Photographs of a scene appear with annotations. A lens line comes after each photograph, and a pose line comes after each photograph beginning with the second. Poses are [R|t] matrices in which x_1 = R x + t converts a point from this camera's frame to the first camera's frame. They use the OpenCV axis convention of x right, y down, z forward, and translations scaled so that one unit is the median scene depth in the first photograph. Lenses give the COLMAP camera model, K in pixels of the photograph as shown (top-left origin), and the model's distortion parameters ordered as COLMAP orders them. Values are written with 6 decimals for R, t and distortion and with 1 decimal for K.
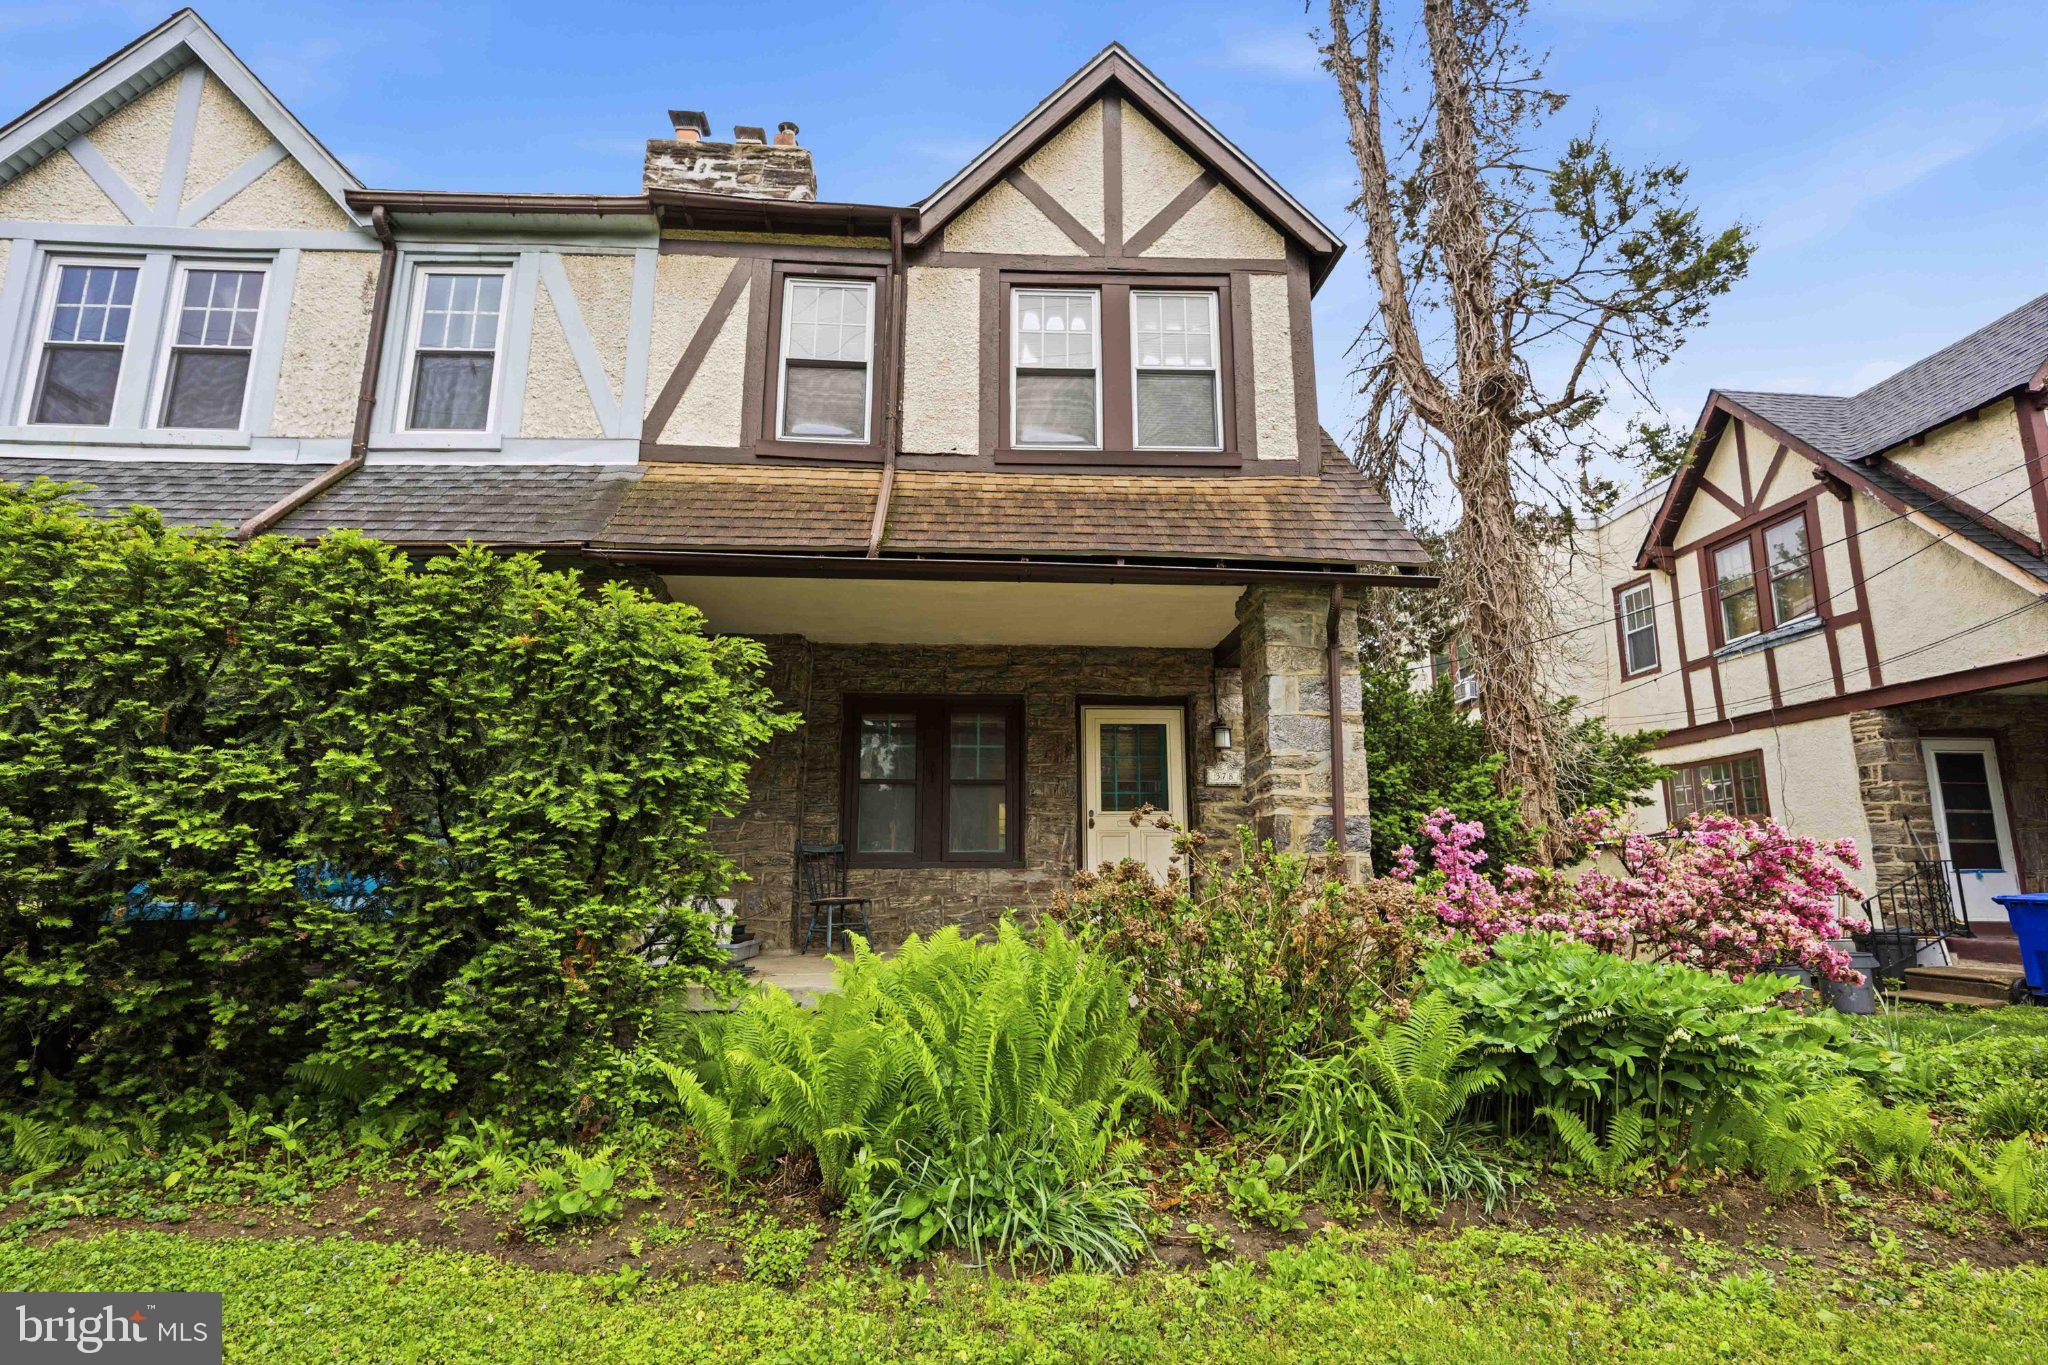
lens RADIAL K [[1029.2, 0, 1025.5], [0, 1029.2, 678.9], [0, 0, 1]] dist [-0.011473, 0.000048]
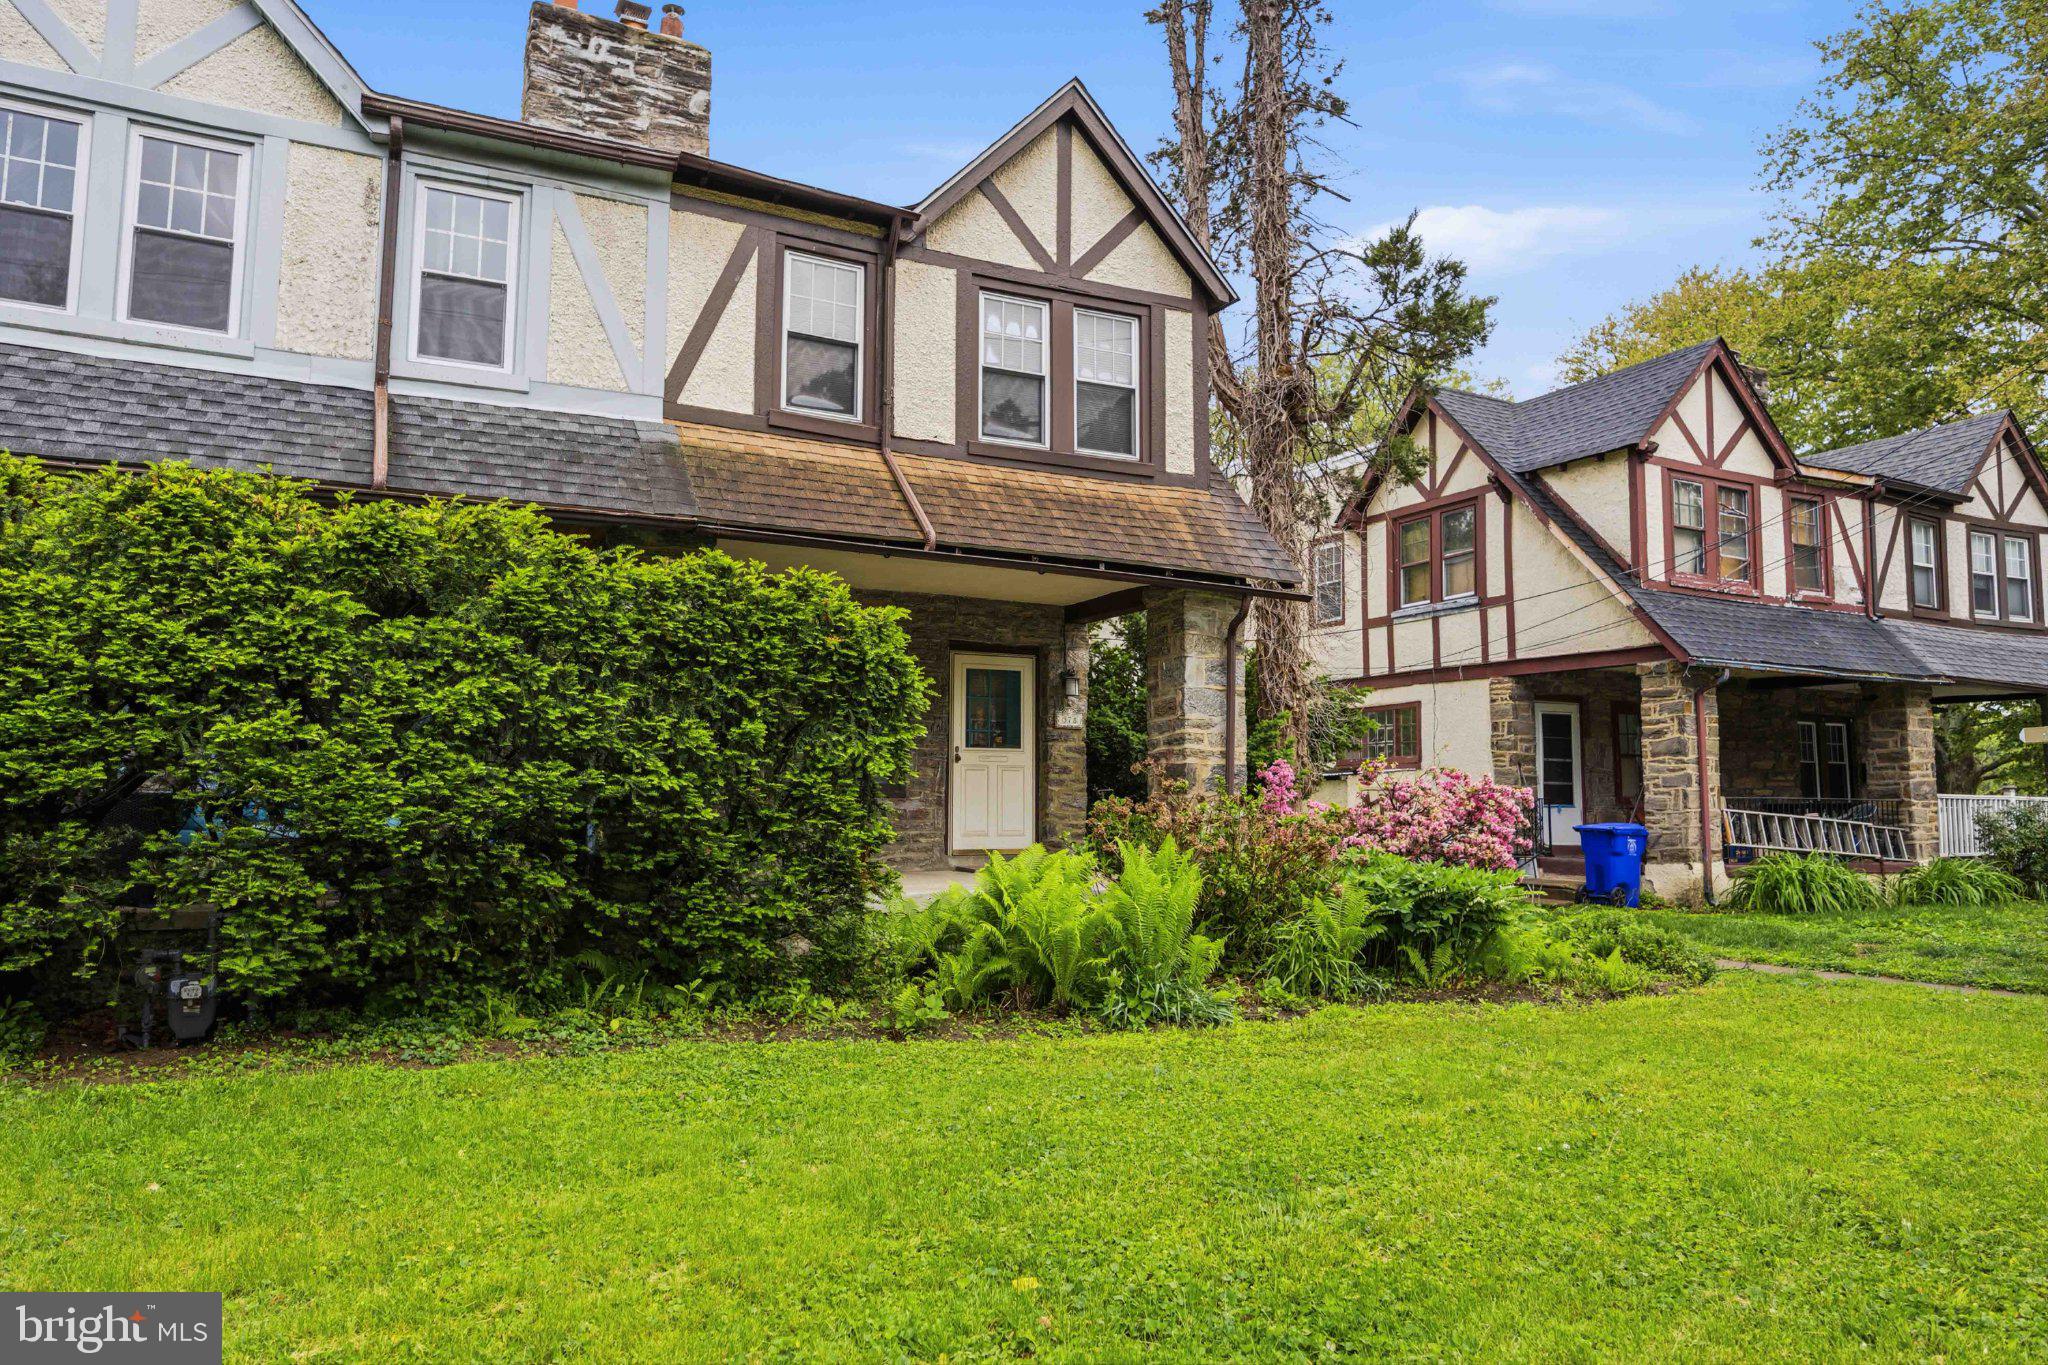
lens RADIAL K [[1369.0, 0, 1017.3], [0, 1369.0, 672.5], [0, 0, 1]] dist [-0.004755, 0.001726]
pose [[0.919086, 0.045192, 0.391458, -0.556452], [-0.083843, 0.993082, 0.082206, -0.094458], [-0.385035, -0.108375, 0.916517, -0.444430]]
